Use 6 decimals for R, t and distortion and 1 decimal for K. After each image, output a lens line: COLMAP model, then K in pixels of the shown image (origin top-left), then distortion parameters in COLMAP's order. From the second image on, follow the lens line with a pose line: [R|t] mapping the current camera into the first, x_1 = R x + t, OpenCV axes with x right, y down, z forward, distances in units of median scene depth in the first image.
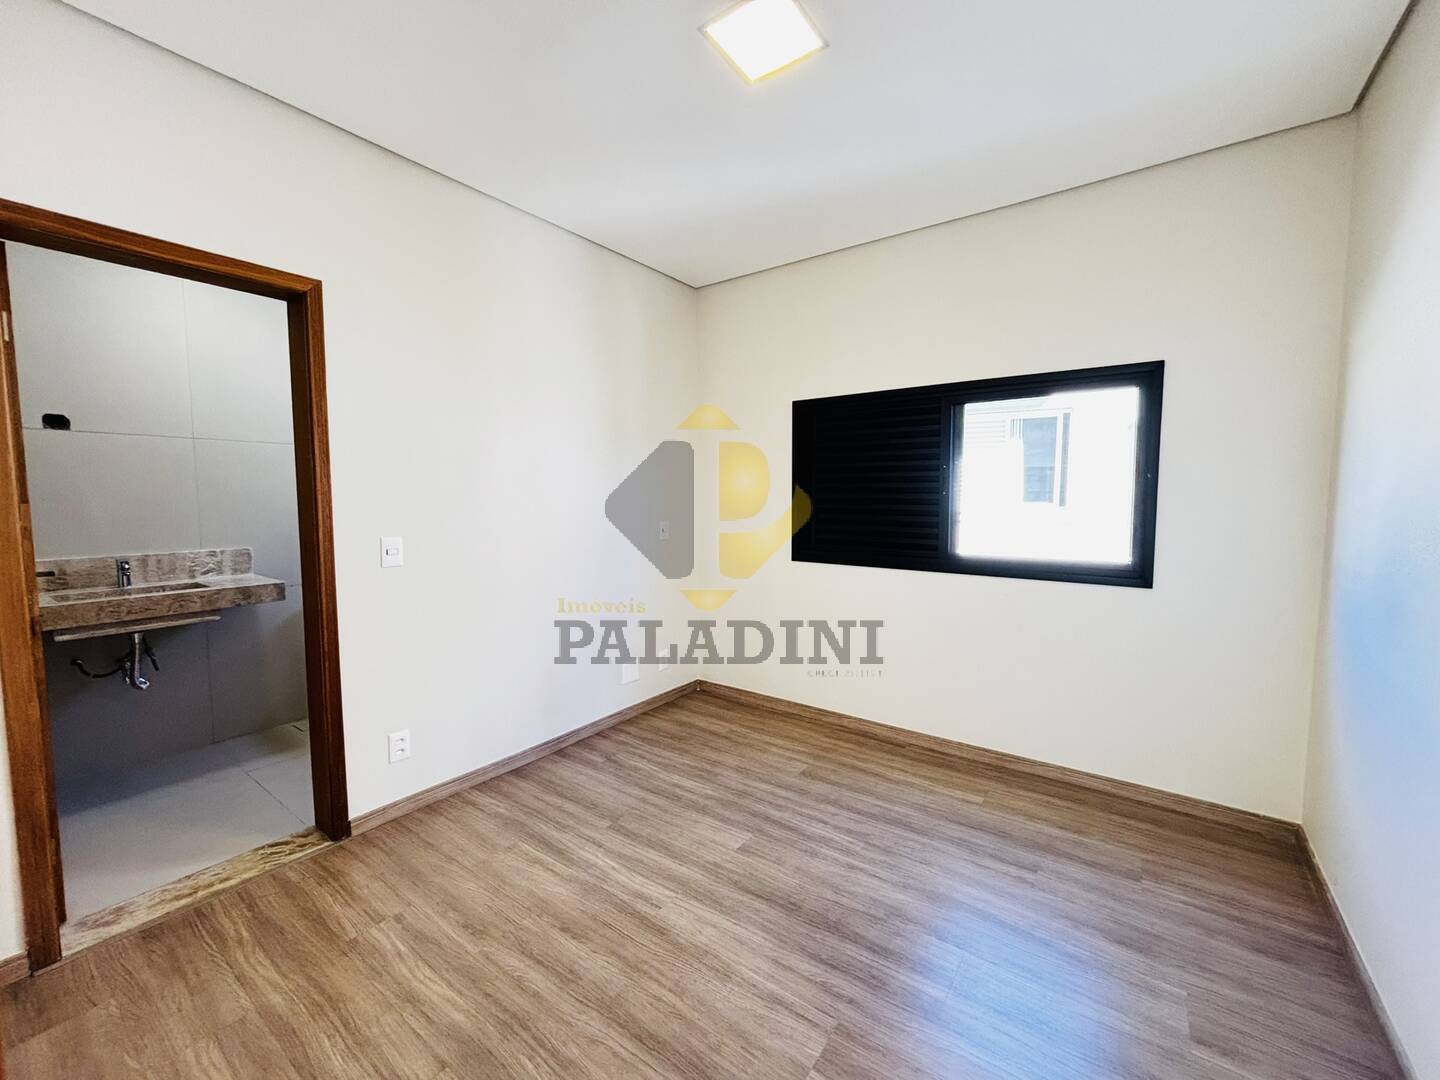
lens RADIAL K [[577.4, 0, 720.0], [0, 577.4, 540.0], [0, 0, 1]] dist [0.002417, 0.000600]
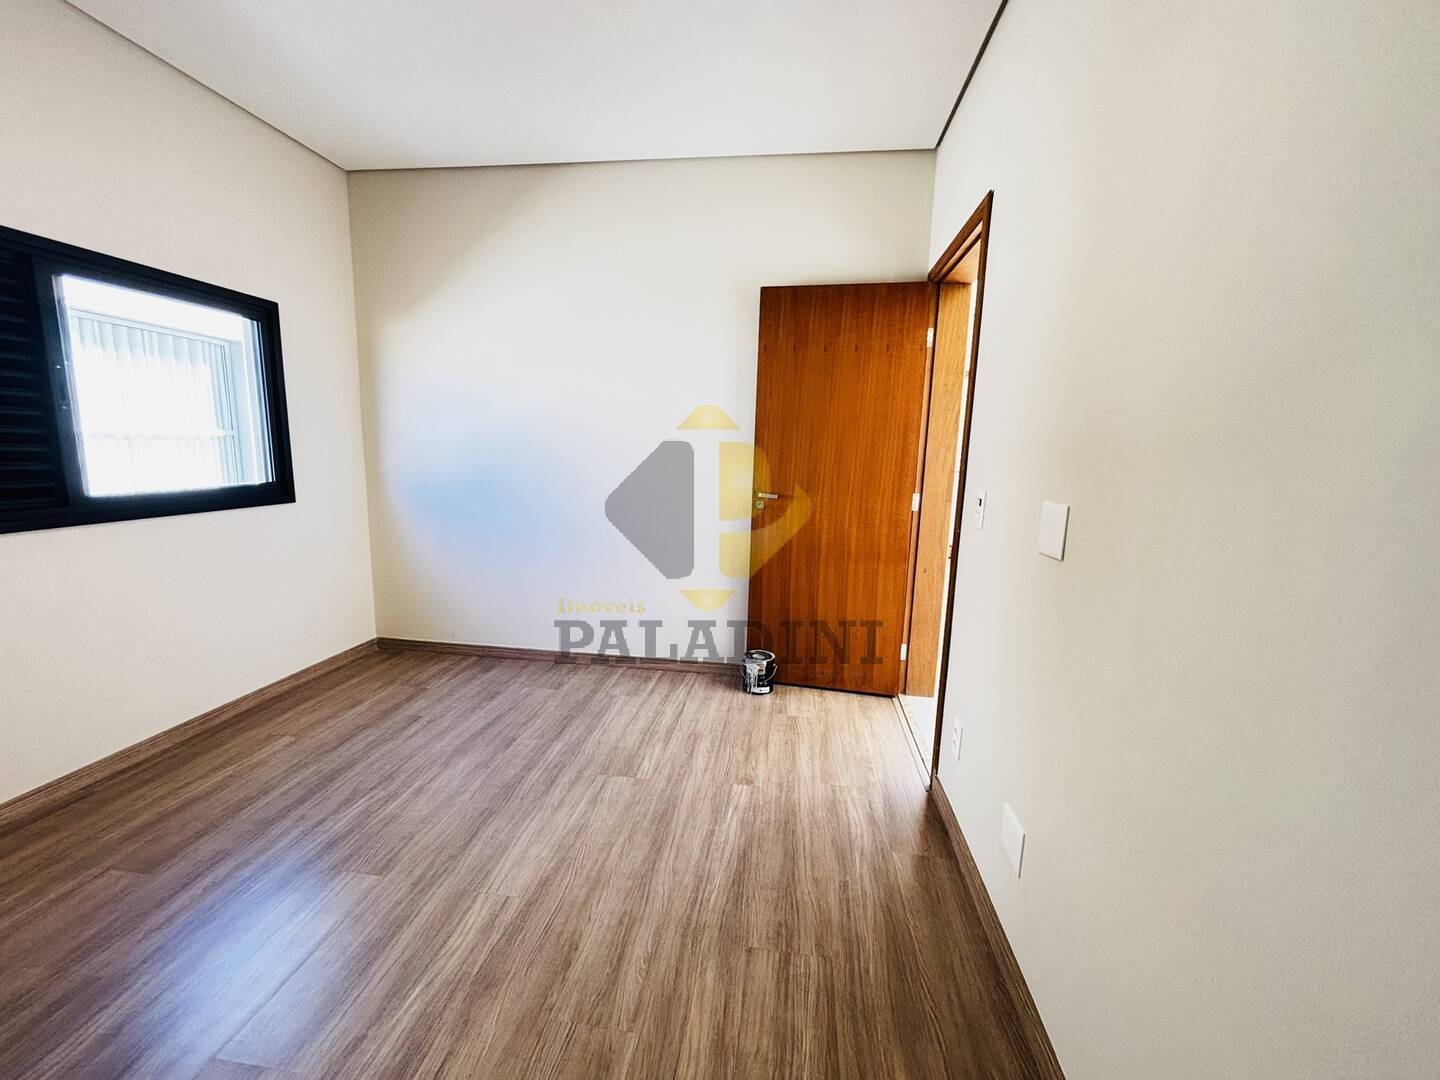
lens RADIAL K [[583.3, 0, 720.0], [0, 583.3, 540.0], [0, 0, 1]] dist [-0.001431, 0.000346]
pose [[-0.476789, -0.153194, 0.865566, -0.782688], [0.039549, 0.979961, 0.195225, -0.040270], [-0.878128, 0.127313, -0.461176, 0.889789]]
